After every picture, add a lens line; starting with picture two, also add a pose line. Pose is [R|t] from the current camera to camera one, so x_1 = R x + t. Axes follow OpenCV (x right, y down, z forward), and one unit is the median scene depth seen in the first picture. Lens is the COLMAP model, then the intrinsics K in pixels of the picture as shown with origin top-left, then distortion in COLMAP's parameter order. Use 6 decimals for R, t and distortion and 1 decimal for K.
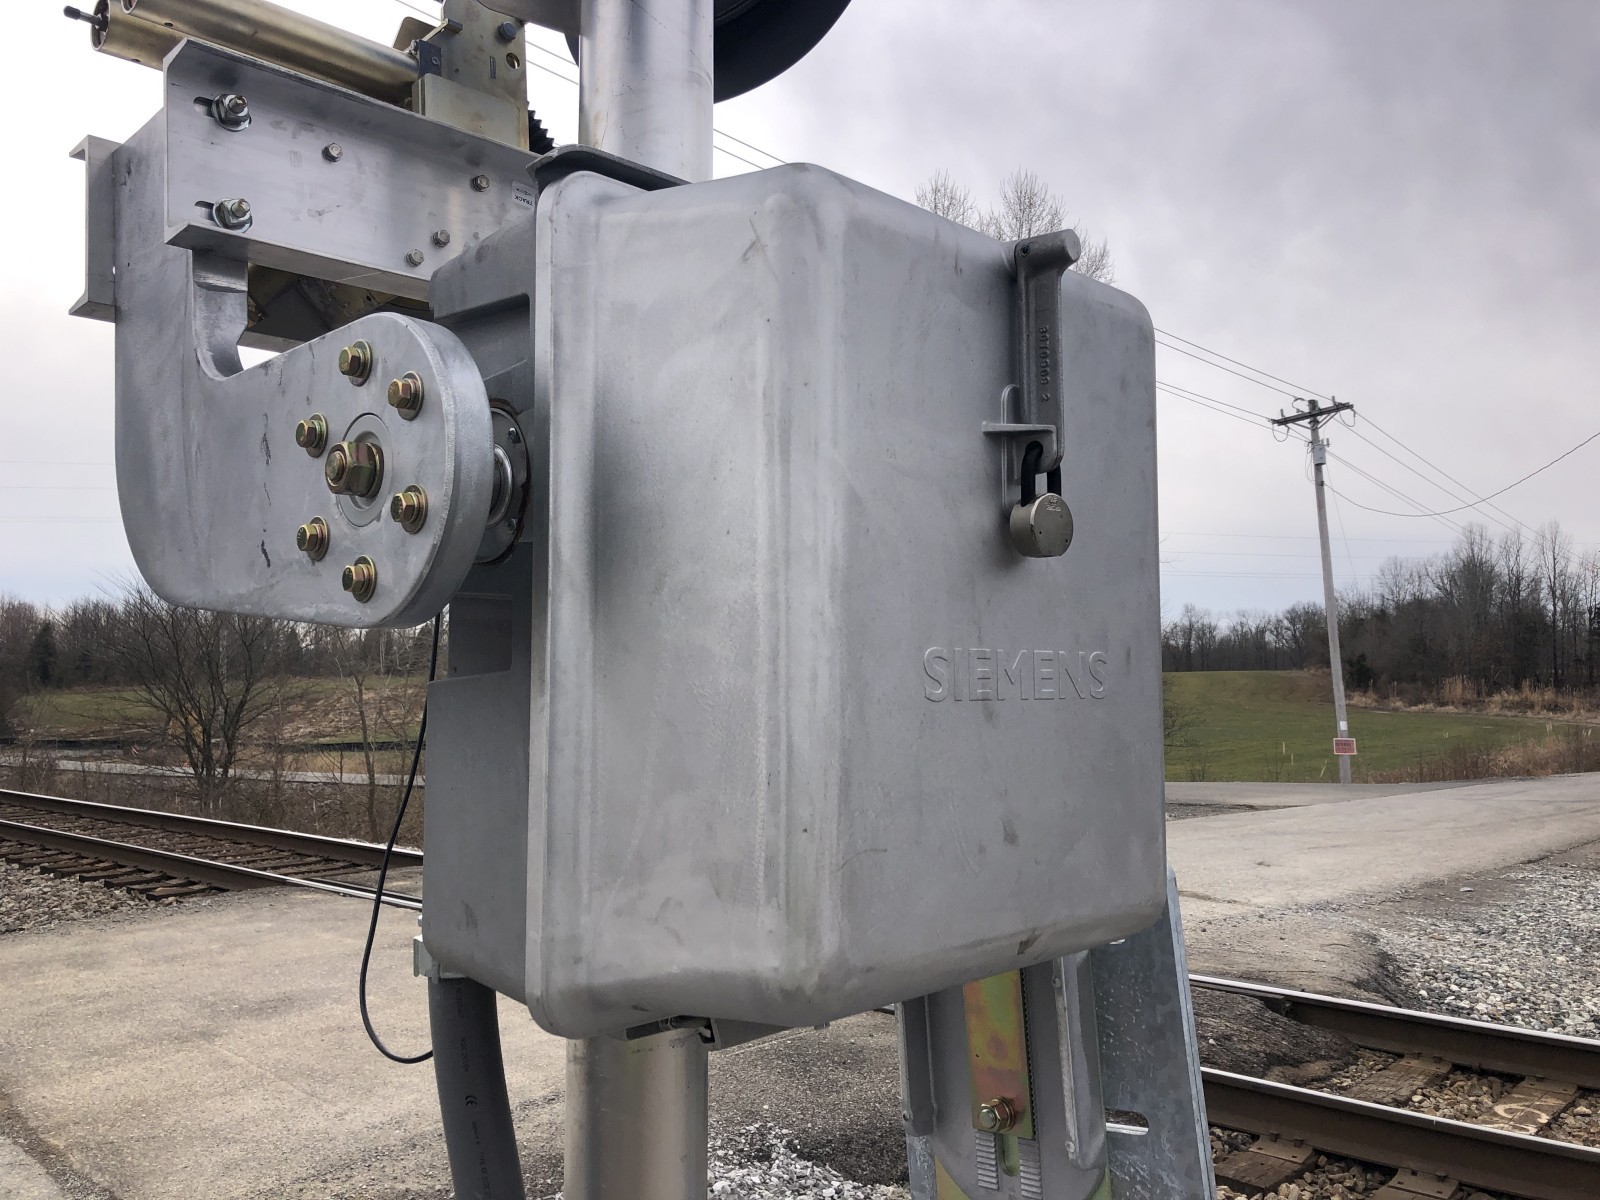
lens RADIAL K [[1325.9, 0, 794.9], [0, 1325.9, 584.8], [0, 0, 1]] dist [0.057866, -0.067433]
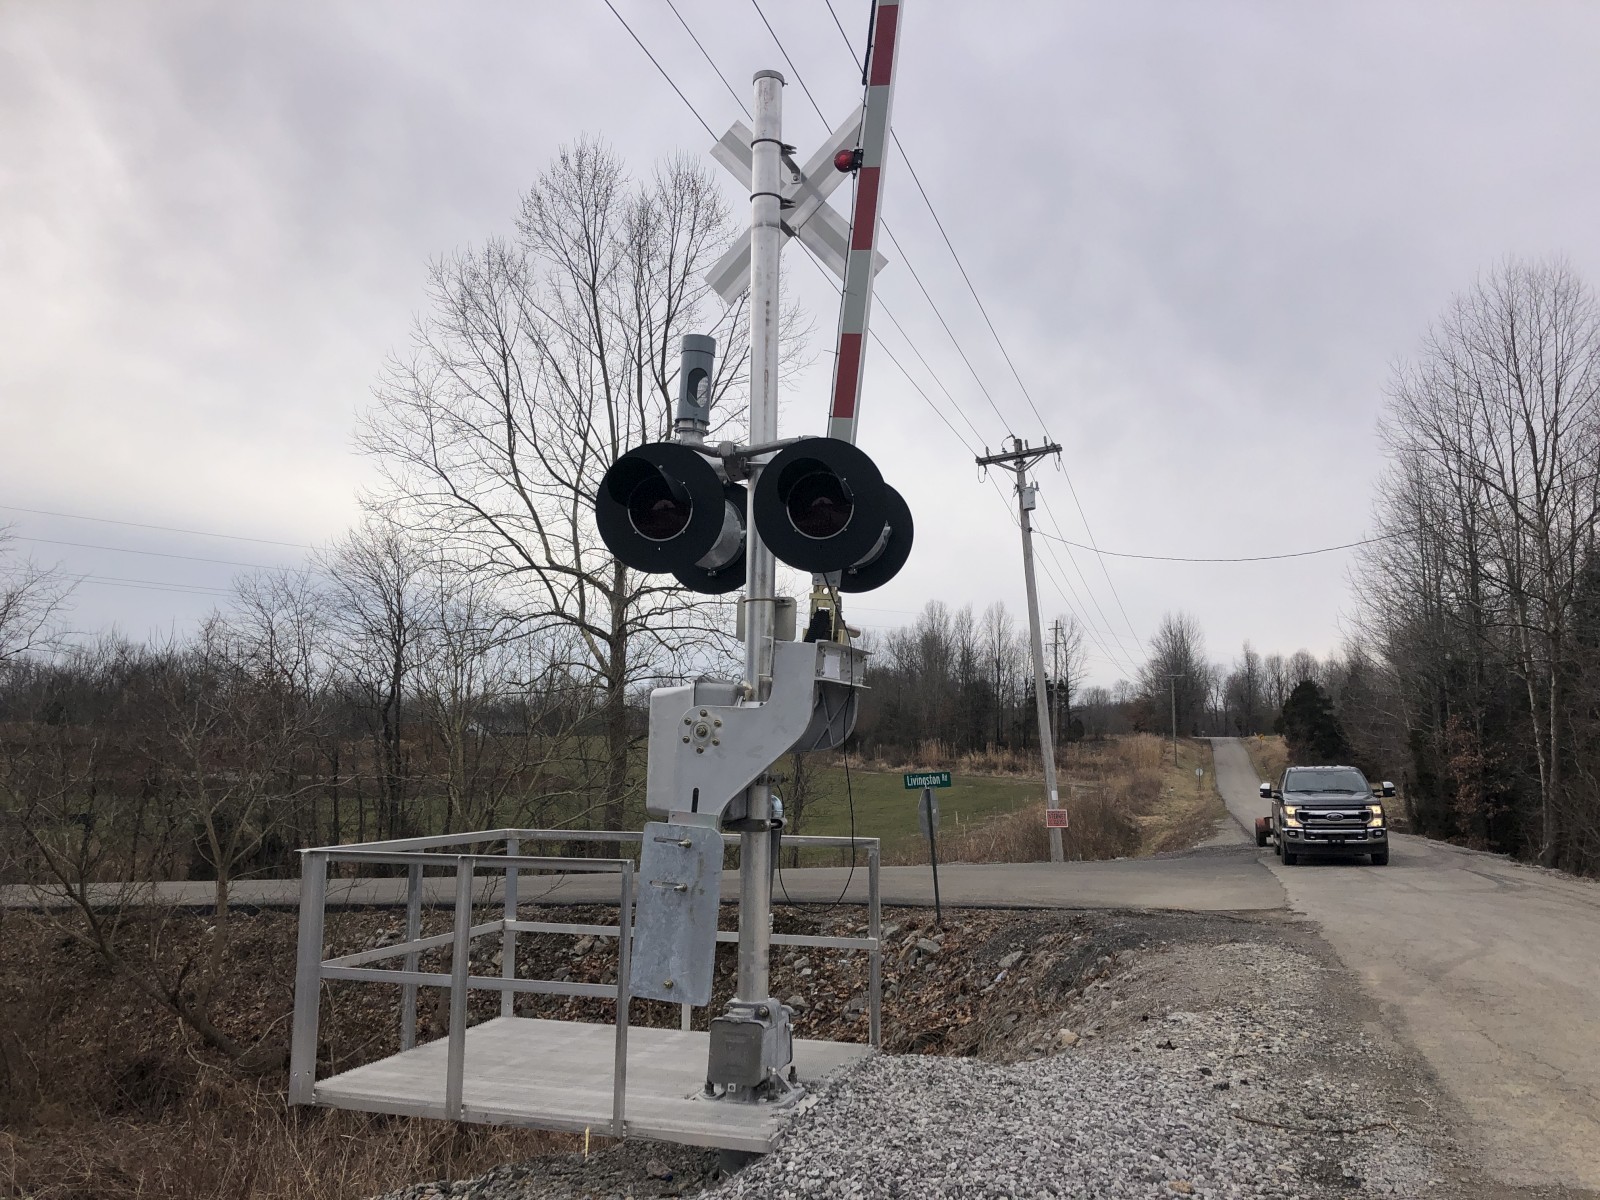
lens RADIAL K [[1325.9, 0, 815.4], [0, 1325.9, 628.3], [0, 0, 1]] dist [0.057866, -0.067433]
pose [[0.913734, 0.041356, 0.404202, -0.106601], [-0.036104, 0.999135, -0.020612, 0.015752], [-0.404705, 0.004241, 0.914437, 0.219606]]
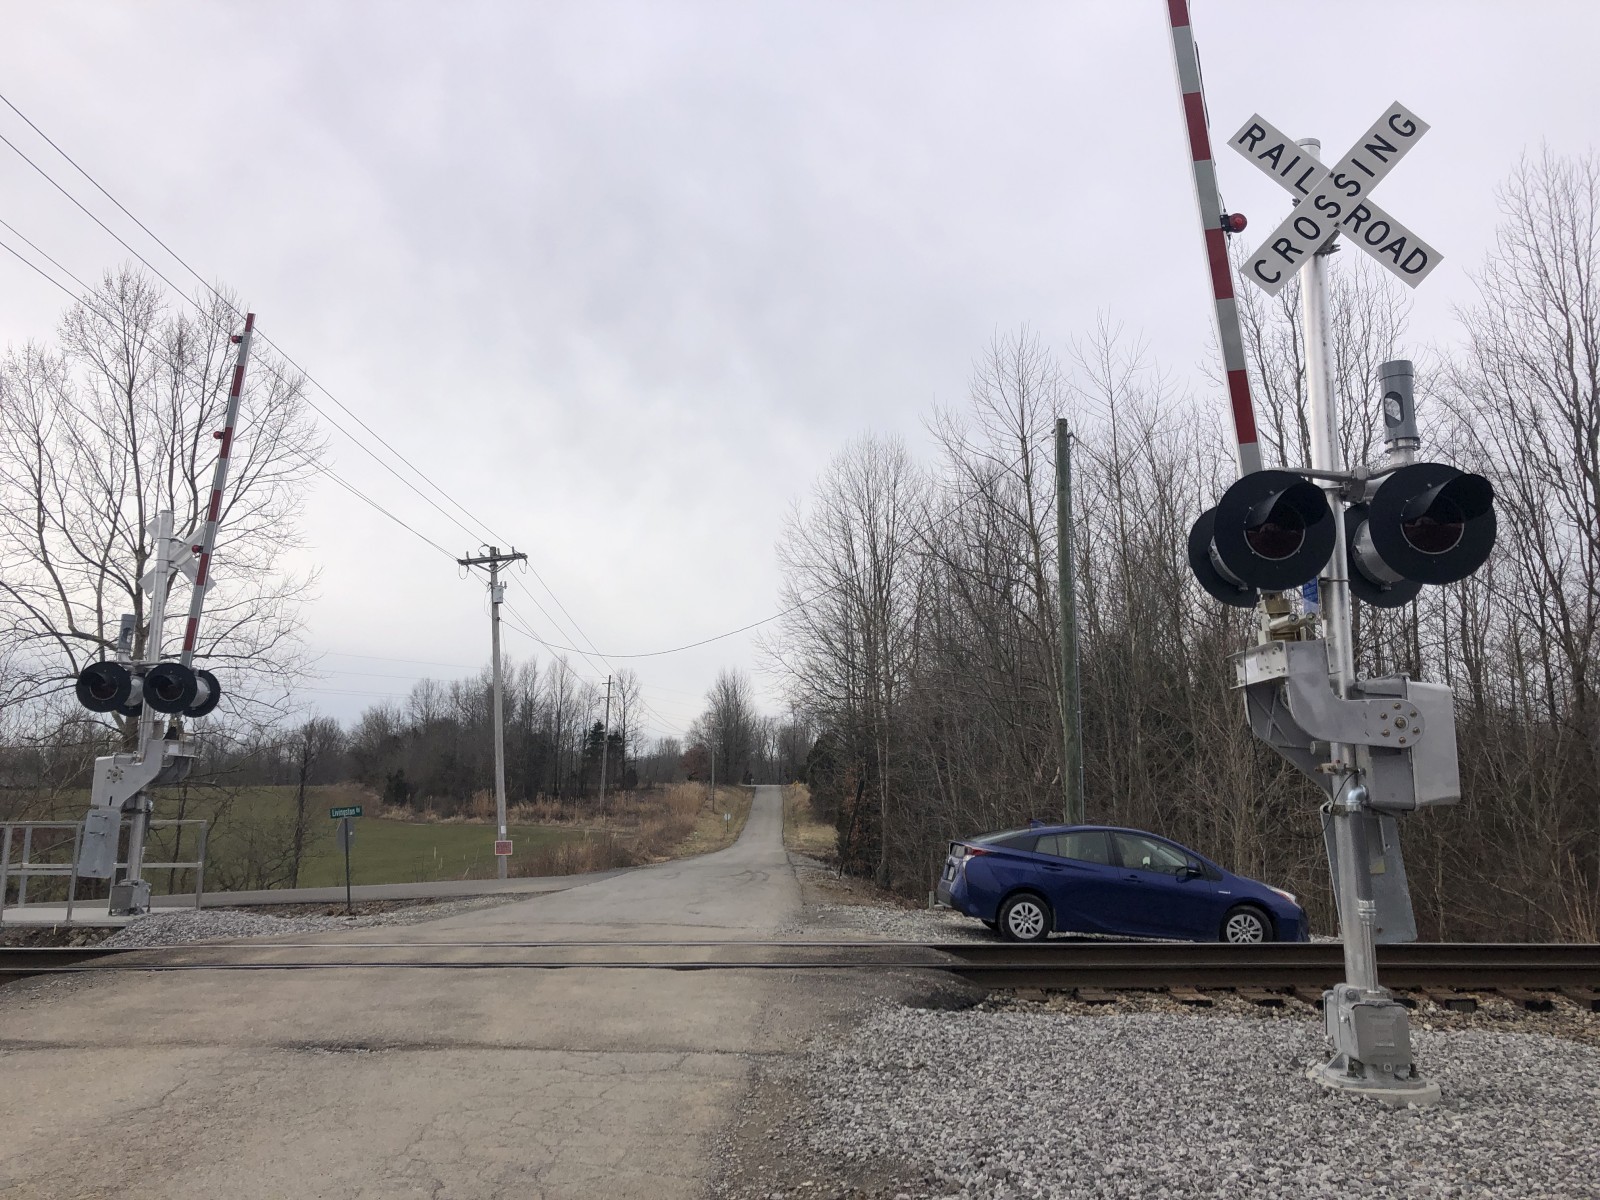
lens RADIAL K [[1325.9, 0, 794.1], [0, 1325.9, 573.3], [0, 0, 1]] dist [0.057866, -0.067433]
pose [[0.756655, 0.106726, 0.645045, -0.163201], [-0.045573, 0.992797, -0.110805, 0.001593], [-0.652224, 0.054444, 0.756068, -0.051922]]
